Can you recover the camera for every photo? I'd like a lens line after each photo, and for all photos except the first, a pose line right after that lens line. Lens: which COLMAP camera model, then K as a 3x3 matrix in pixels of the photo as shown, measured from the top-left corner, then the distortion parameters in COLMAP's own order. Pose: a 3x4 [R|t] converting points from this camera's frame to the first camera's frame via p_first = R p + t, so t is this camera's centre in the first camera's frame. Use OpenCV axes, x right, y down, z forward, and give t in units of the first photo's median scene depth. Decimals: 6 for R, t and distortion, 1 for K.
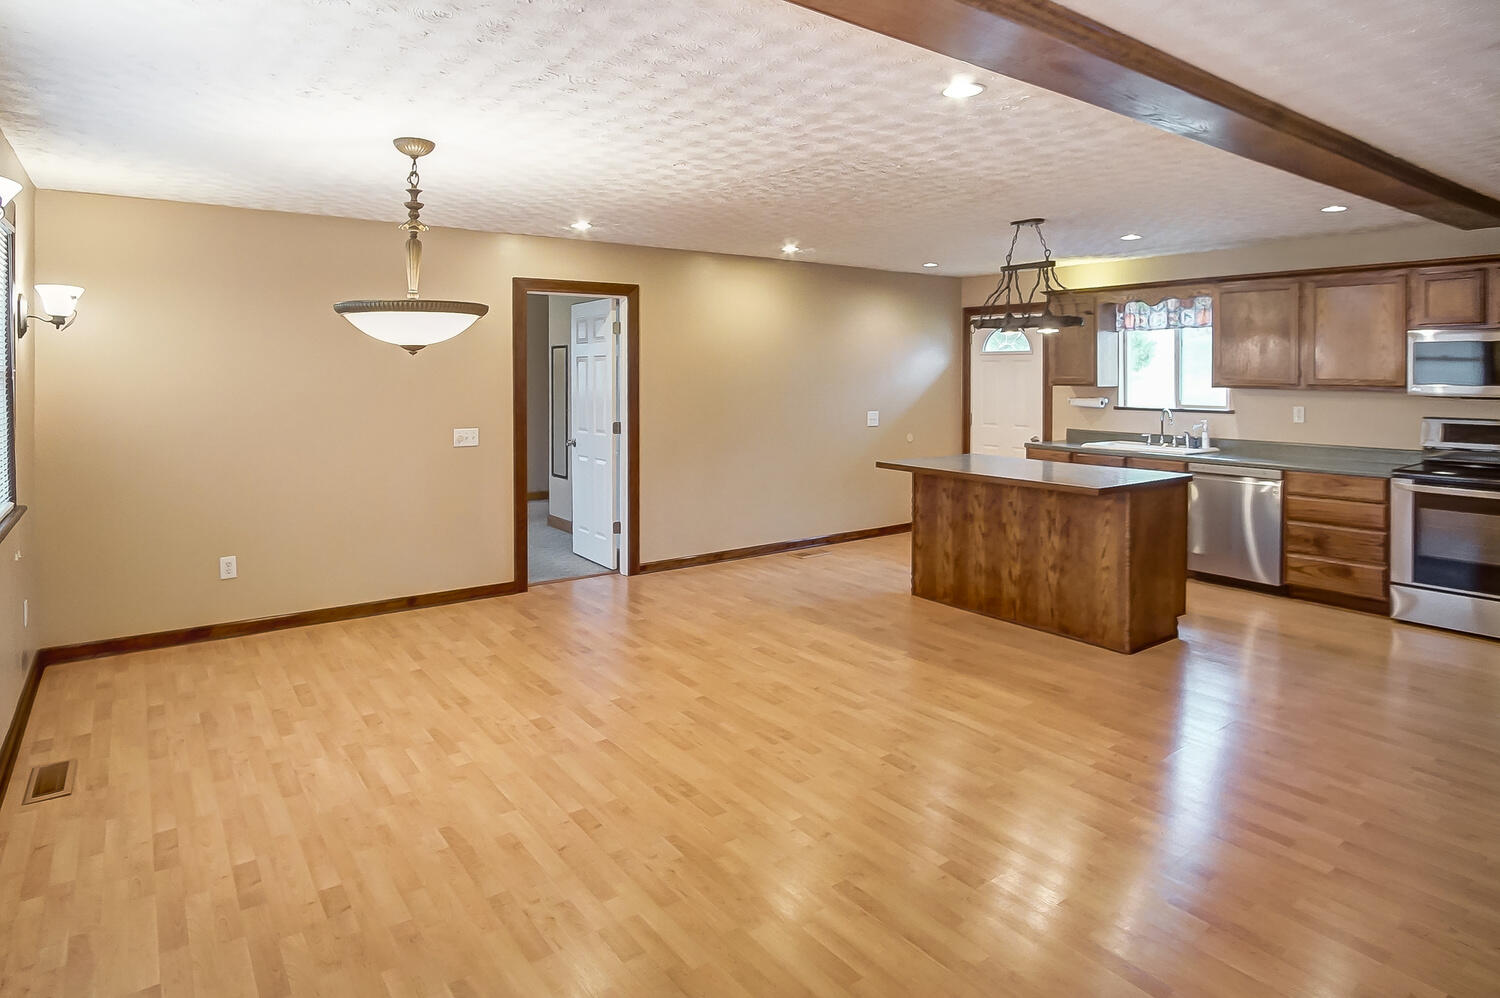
lens RADIAL K [[850.1, 0, 740.3], [0, 850.1, 387.1], [0, 0, 1]] dist [-0.019258, 0.000013]
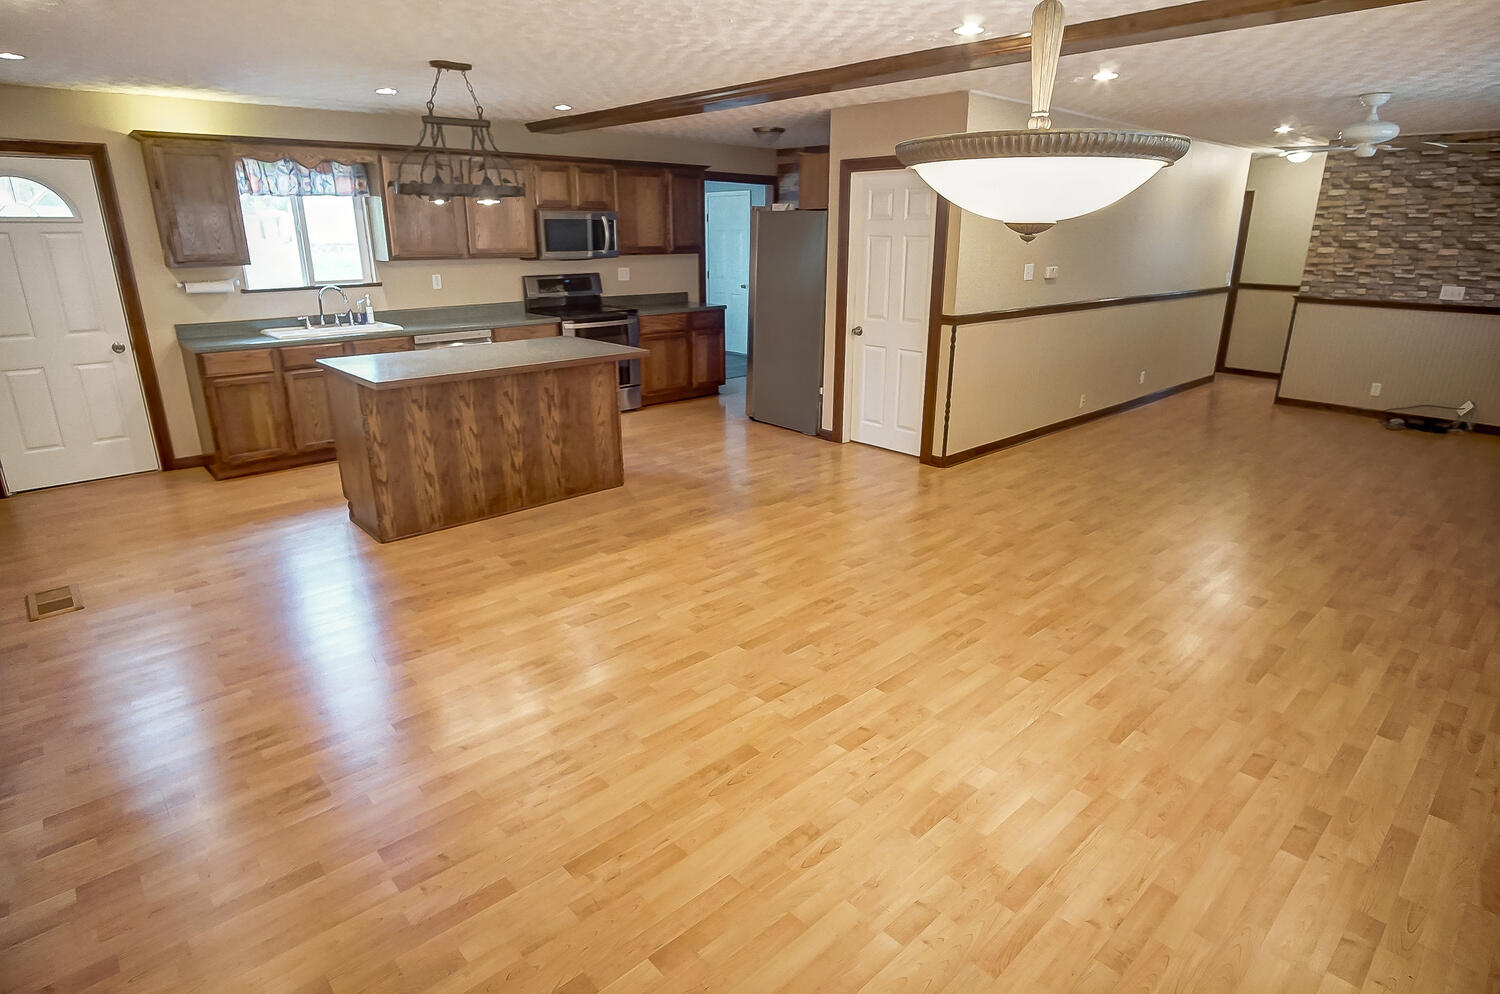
lens RADIAL K [[814.2, 0, 750.0], [0, 814.2, 497.0], [0, 0, 1]] dist [-0.018523, 0.003308]
pose [[-0.123338, -0.310249, 0.942621, -0.634710], [0.016572, 0.949097, 0.314549, -0.036000], [-0.992226, 0.054417, -0.111918, 0.865897]]
